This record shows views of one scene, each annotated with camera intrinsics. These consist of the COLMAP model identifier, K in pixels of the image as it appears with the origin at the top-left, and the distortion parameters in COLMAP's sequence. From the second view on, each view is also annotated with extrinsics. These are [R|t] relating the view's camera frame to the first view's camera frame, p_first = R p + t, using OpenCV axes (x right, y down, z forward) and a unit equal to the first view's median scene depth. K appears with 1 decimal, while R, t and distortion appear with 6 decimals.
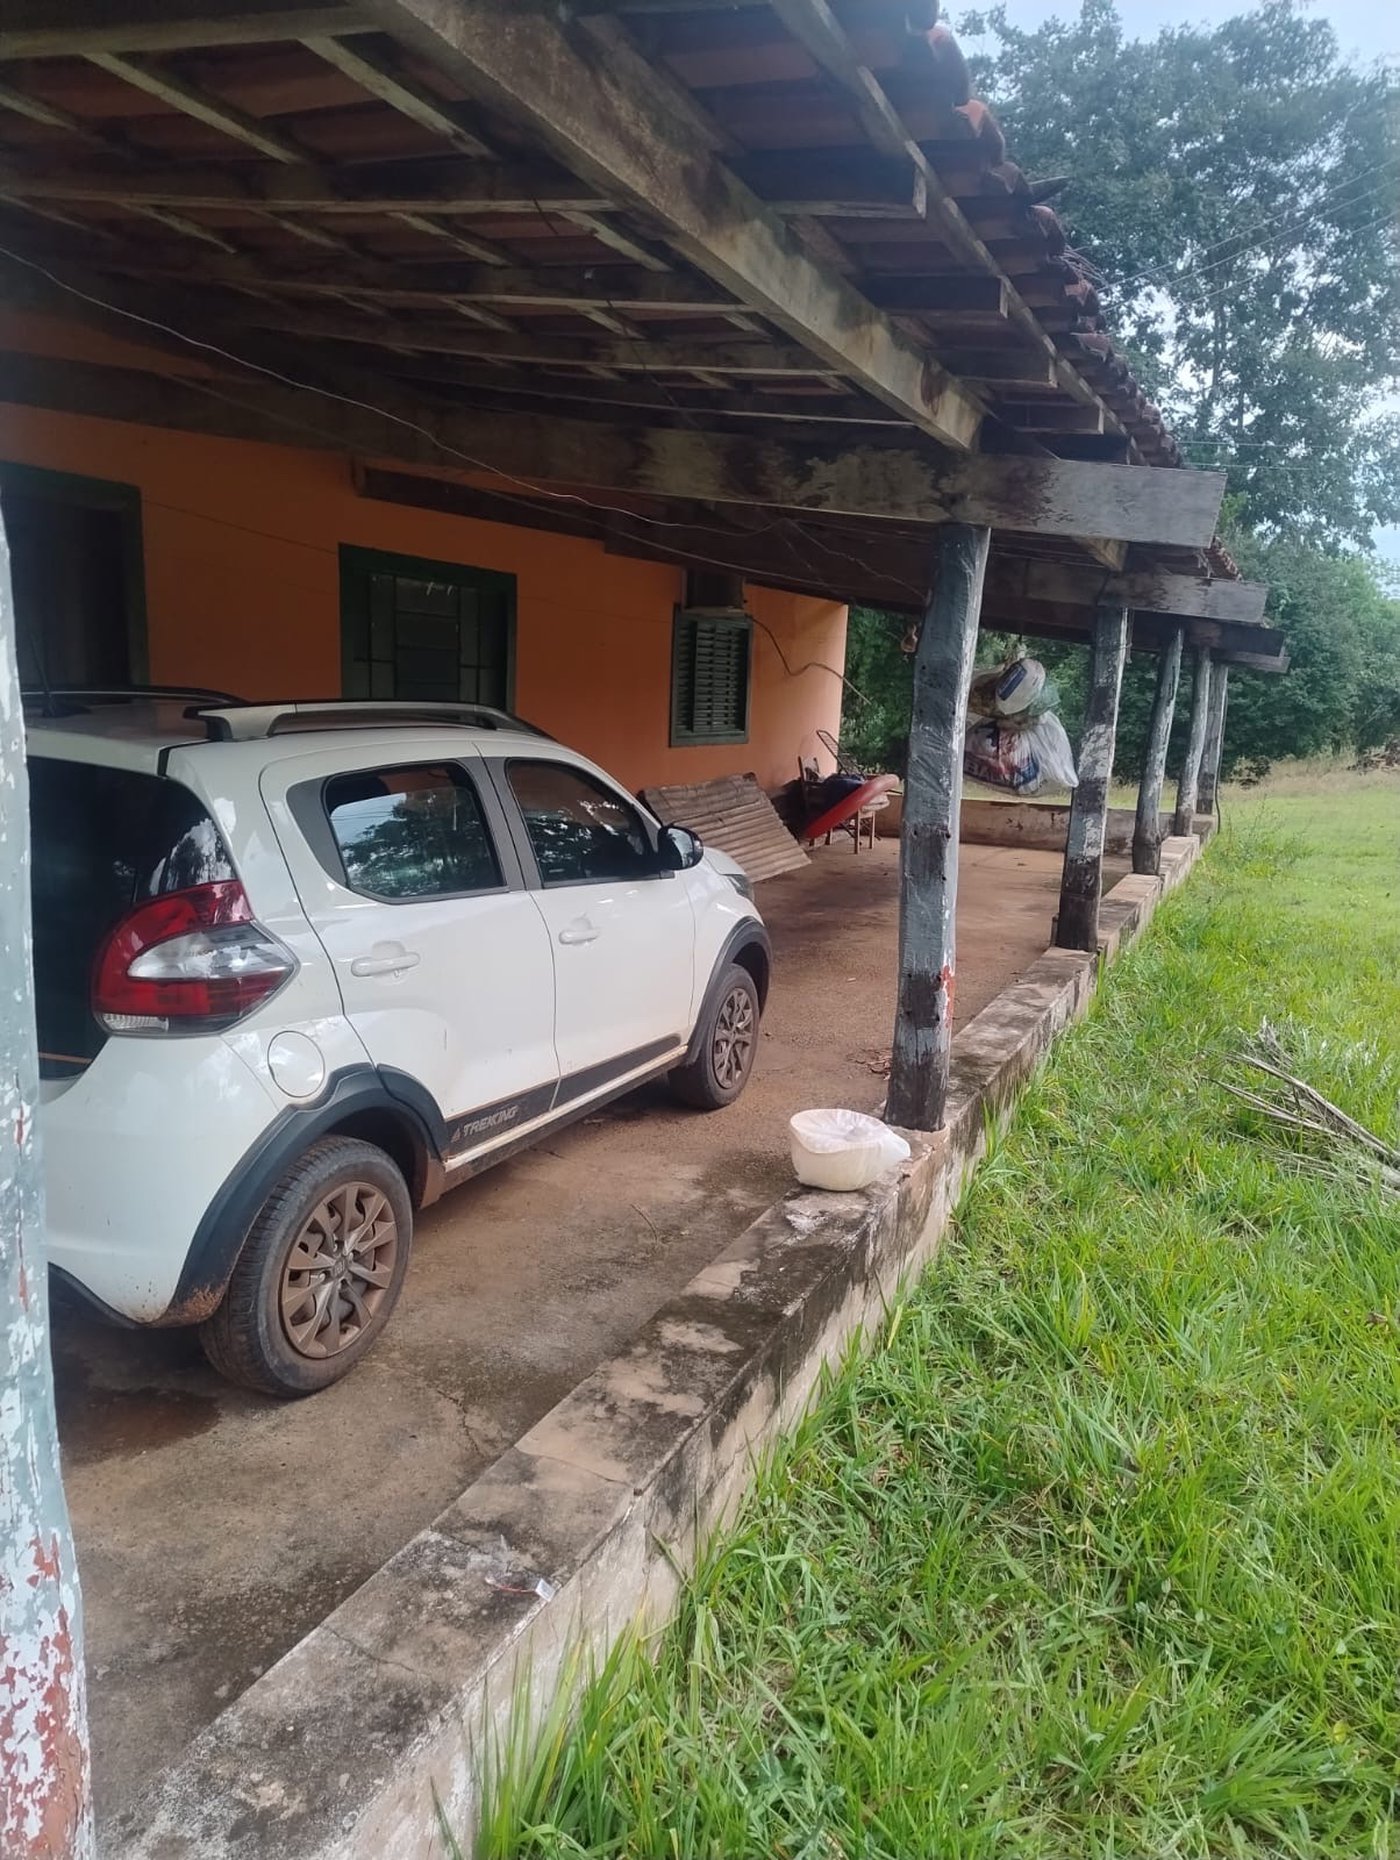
lens RADIAL K [[1261.2, 0, 686.4], [0, 1261.2, 926.7], [0, 0, 1]] dist [0.034404, 0.003951]
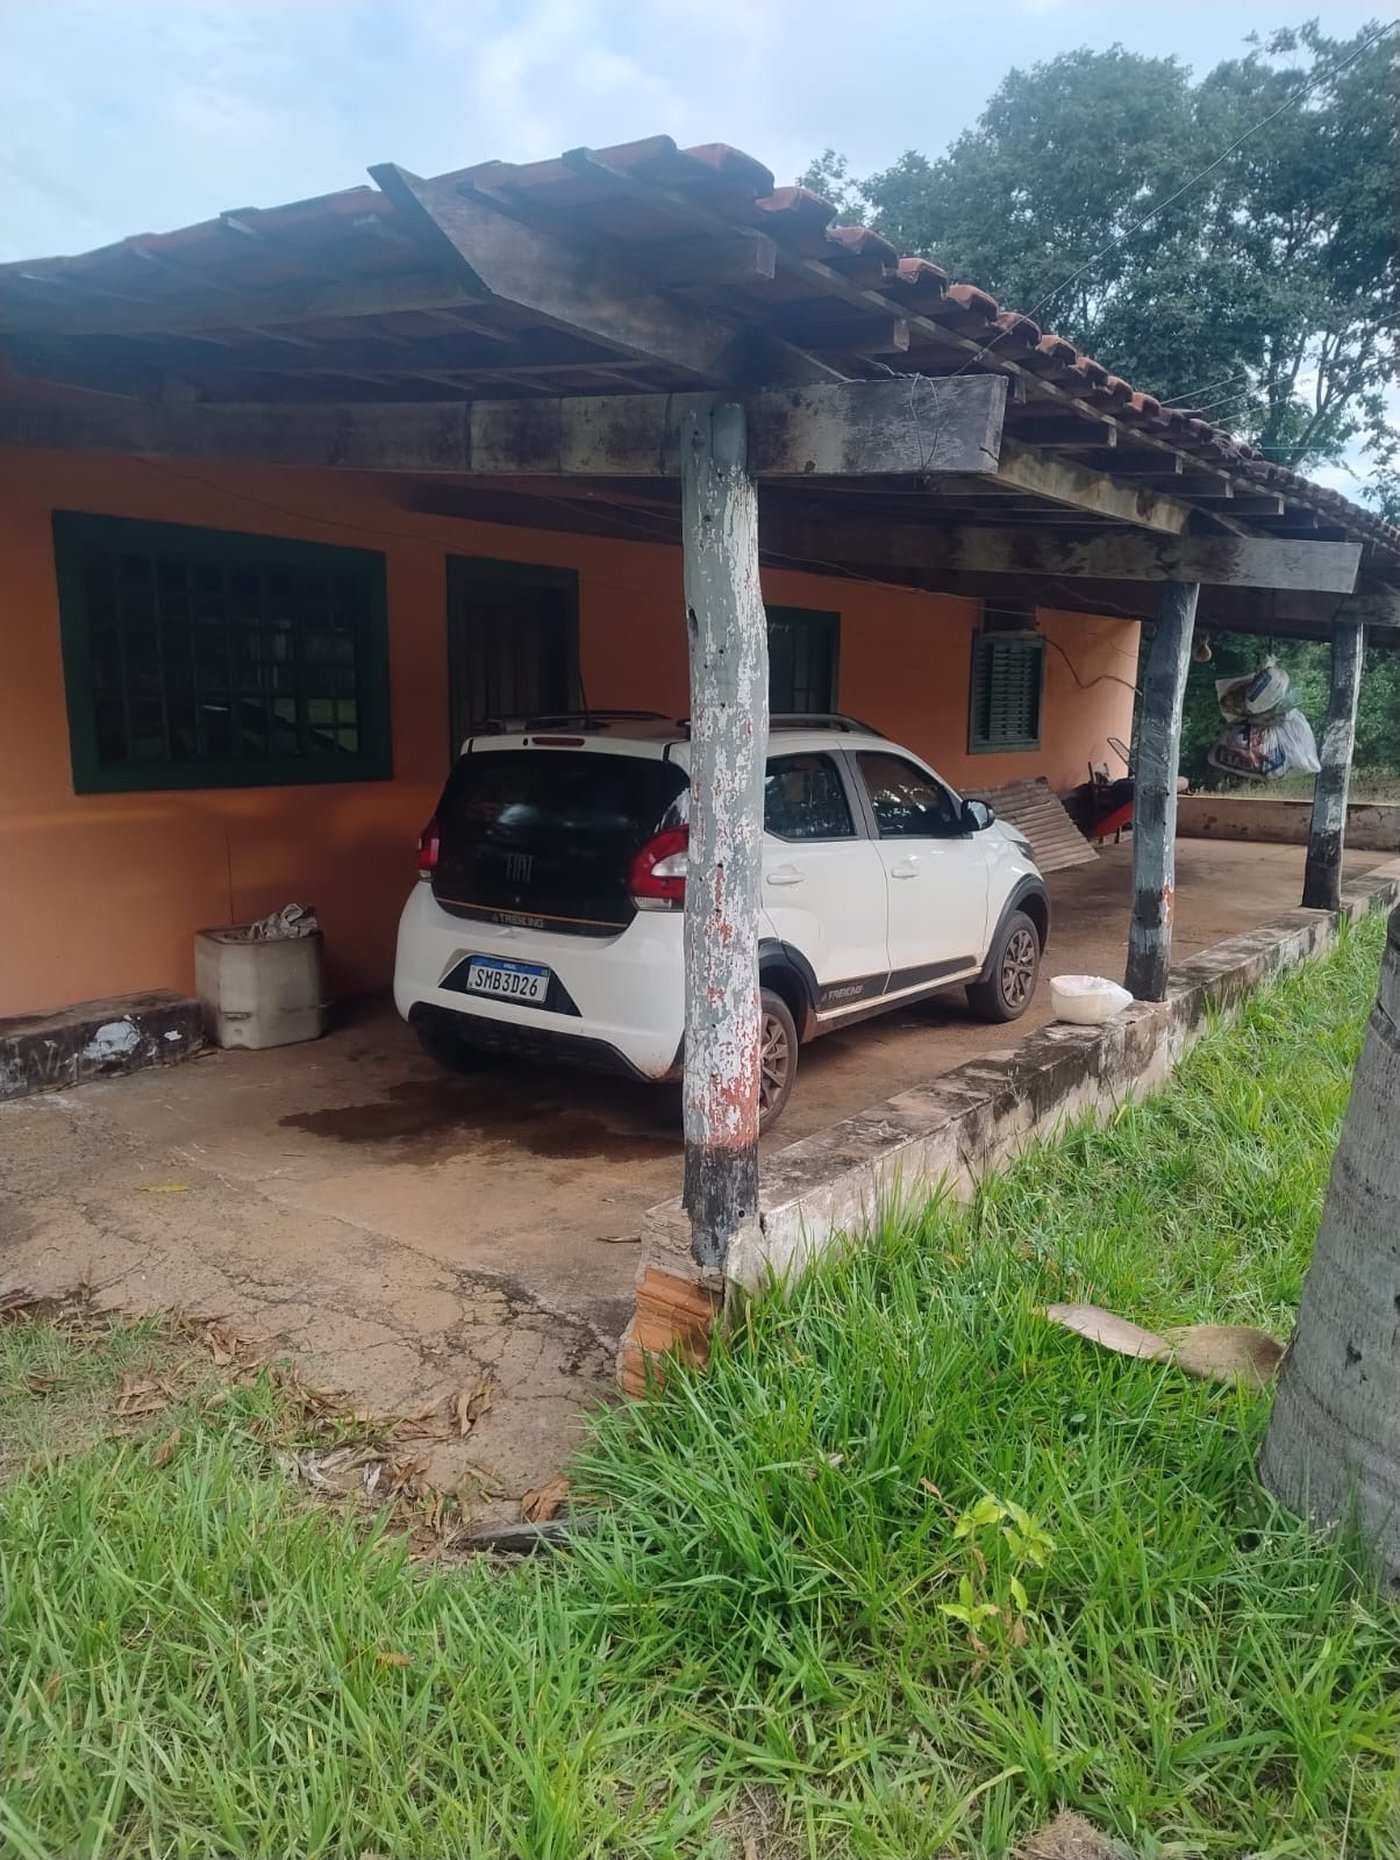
lens RADIAL K [[1261.2, 0, 686.4], [0, 1261.2, 926.7], [0, 0, 1]] dist [0.034404, 0.003951]
pose [[0.973870, 0.010036, -0.226884, -0.000169], [-0.013694, 0.999800, -0.014553, 0.097659], [0.226693, 0.017280, 0.973813, -0.485184]]
